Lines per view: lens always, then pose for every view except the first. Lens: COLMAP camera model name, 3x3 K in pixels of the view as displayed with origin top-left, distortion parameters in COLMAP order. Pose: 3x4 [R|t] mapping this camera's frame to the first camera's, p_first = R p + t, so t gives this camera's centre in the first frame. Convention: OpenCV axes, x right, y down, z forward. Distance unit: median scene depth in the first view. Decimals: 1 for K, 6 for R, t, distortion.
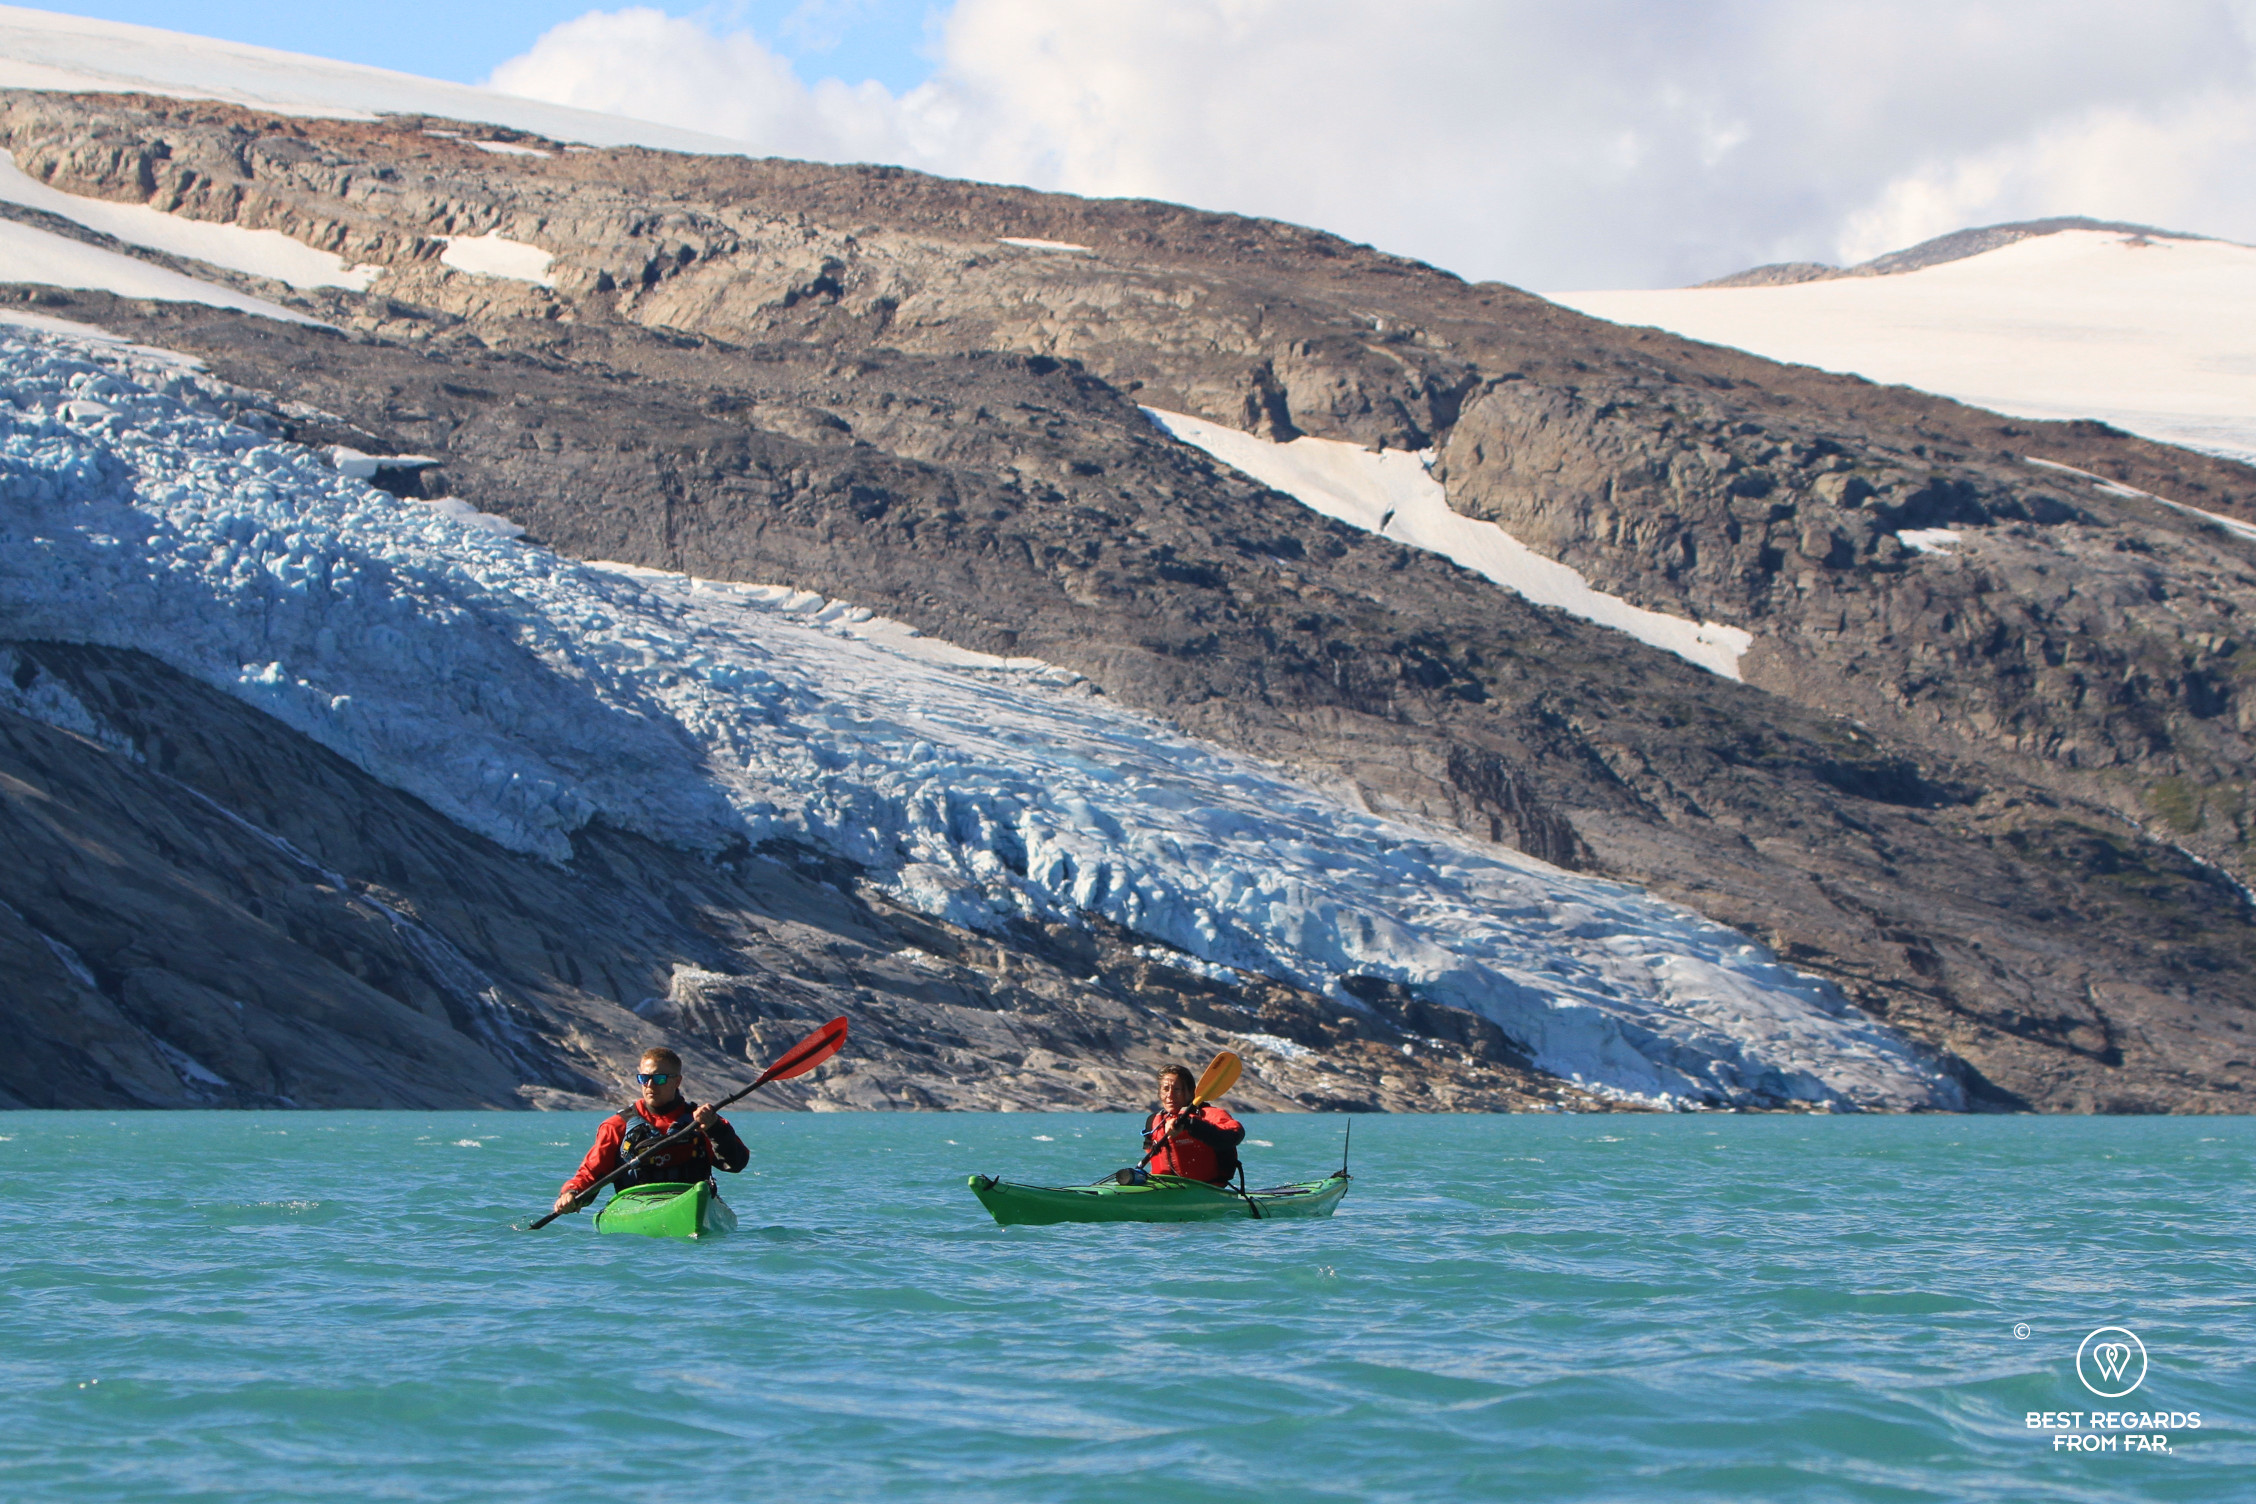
lens RADIAL K [[7402.3, 0, 1128.0], [0, 7402.3, 752.0], [0, 0, 1]] dist [-0.145147, 0.845459]
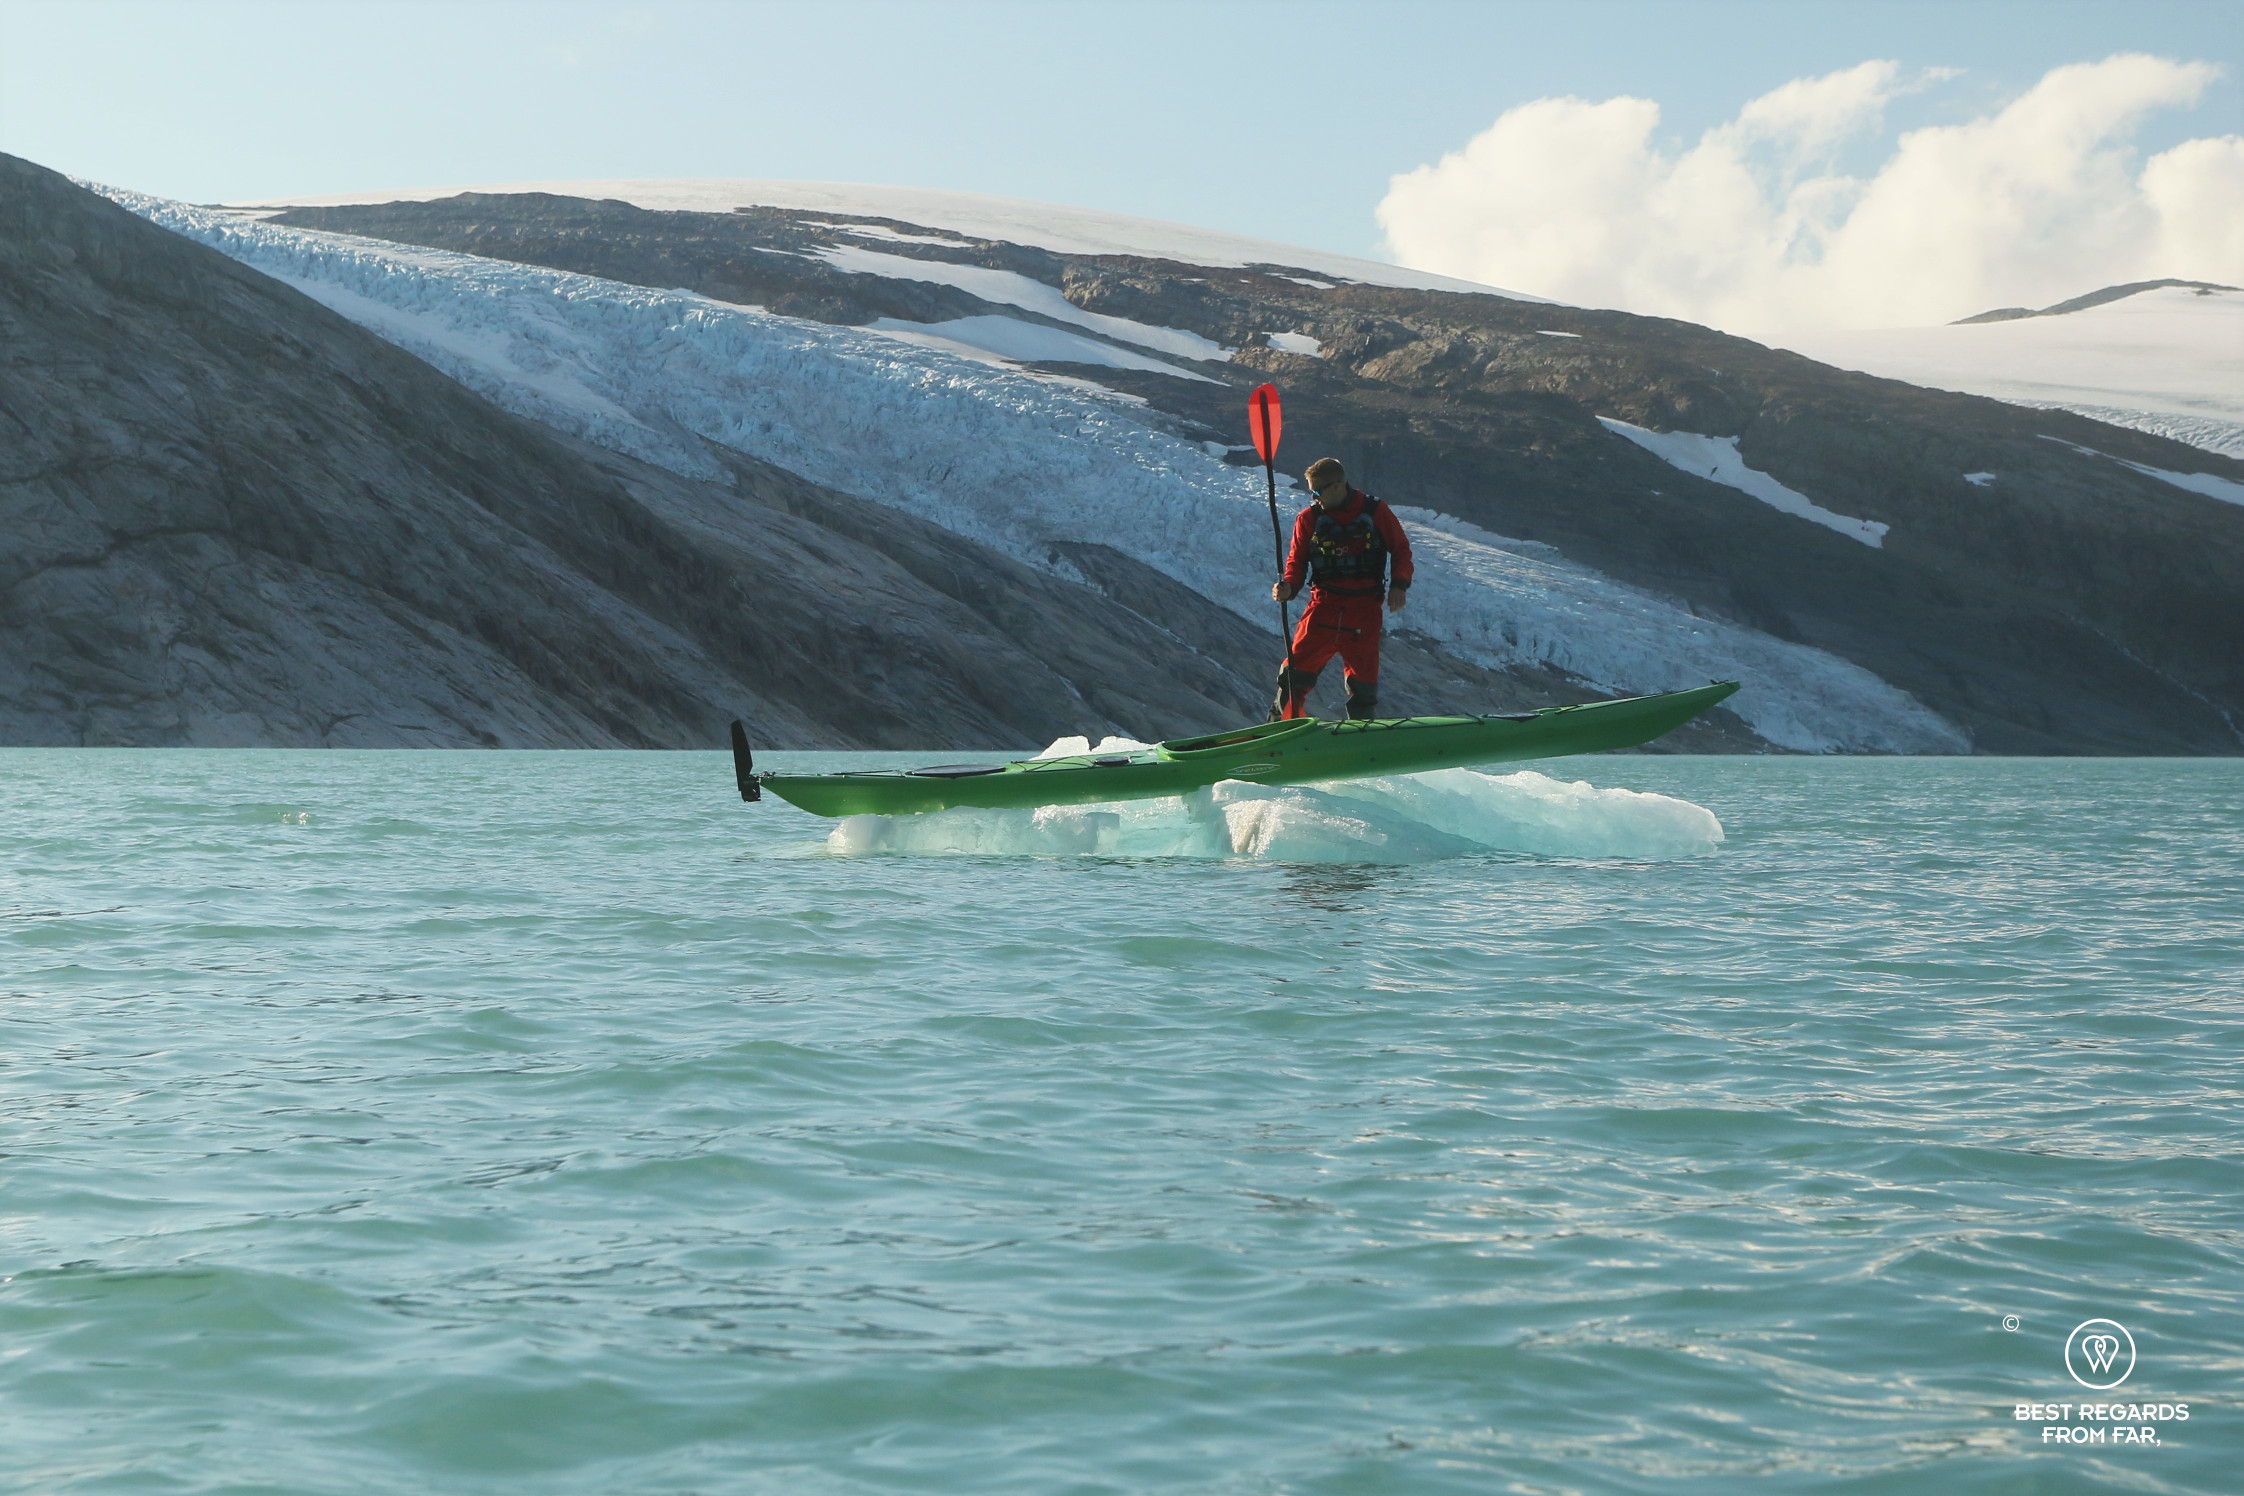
lens RADIAL K [[4152.5, 0, 1122.0], [0, 4152.5, 748.0], [0, 0, 1]] dist [-0.000214, -0.008236]
pose [[0.989663, -0.000468, -0.143413, 0.038549], [0.006707, 0.999052, 0.043023, -0.005208], [0.143256, -0.043540, 0.988727, -0.180596]]
